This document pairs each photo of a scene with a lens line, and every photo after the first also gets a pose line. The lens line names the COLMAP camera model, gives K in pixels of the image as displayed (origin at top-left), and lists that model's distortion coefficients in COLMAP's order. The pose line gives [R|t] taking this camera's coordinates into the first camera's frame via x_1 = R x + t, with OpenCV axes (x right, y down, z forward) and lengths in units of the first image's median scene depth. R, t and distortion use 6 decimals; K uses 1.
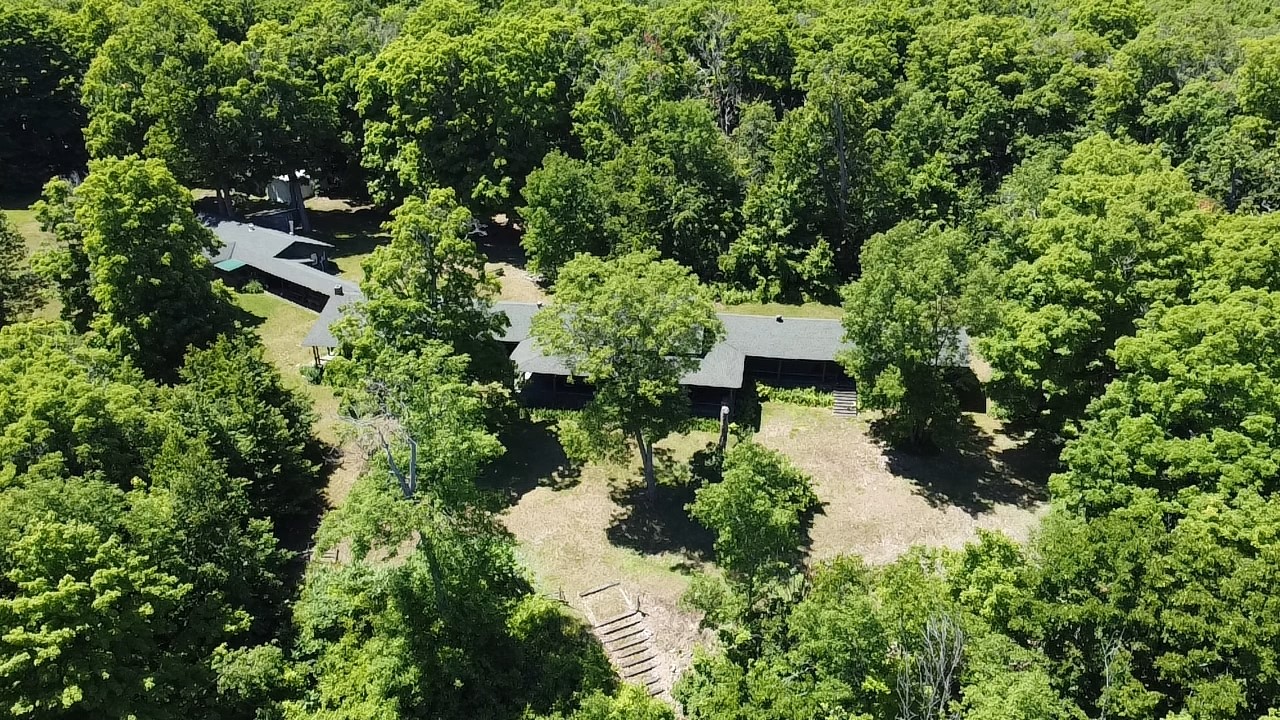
lens RADIAL K [[967.6, 0, 635.8], [0, 967.6, 361.3], [0, 0, 1]] dist [-0.006593, -0.003721]
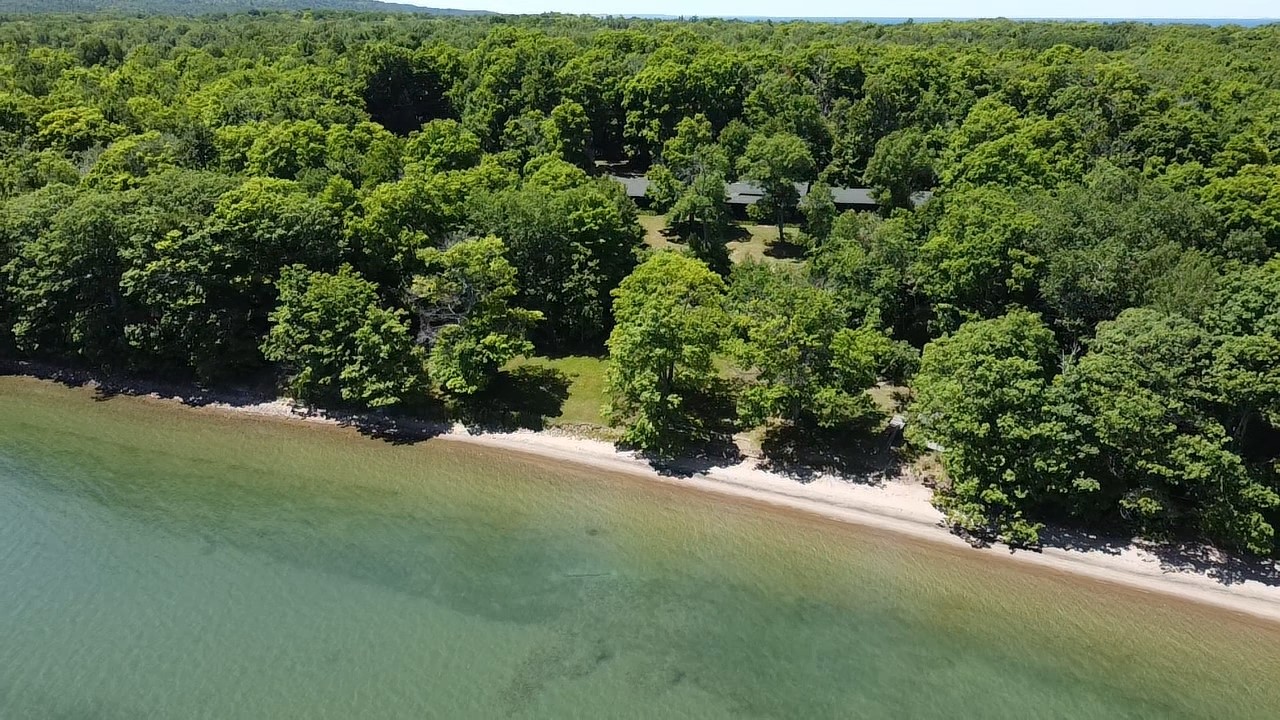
lens RADIAL K [[967.6, 0, 643.2], [0, 967.6, 357.8], [0, 0, 1]] dist [-0.006593, -0.003721]
pose [[0.993091, 0.036739, -0.111444, -0.030439], [-0.044961, 0.996378, -0.072181, 0.389831], [0.108388, 0.076693, 0.991146, -0.871750]]
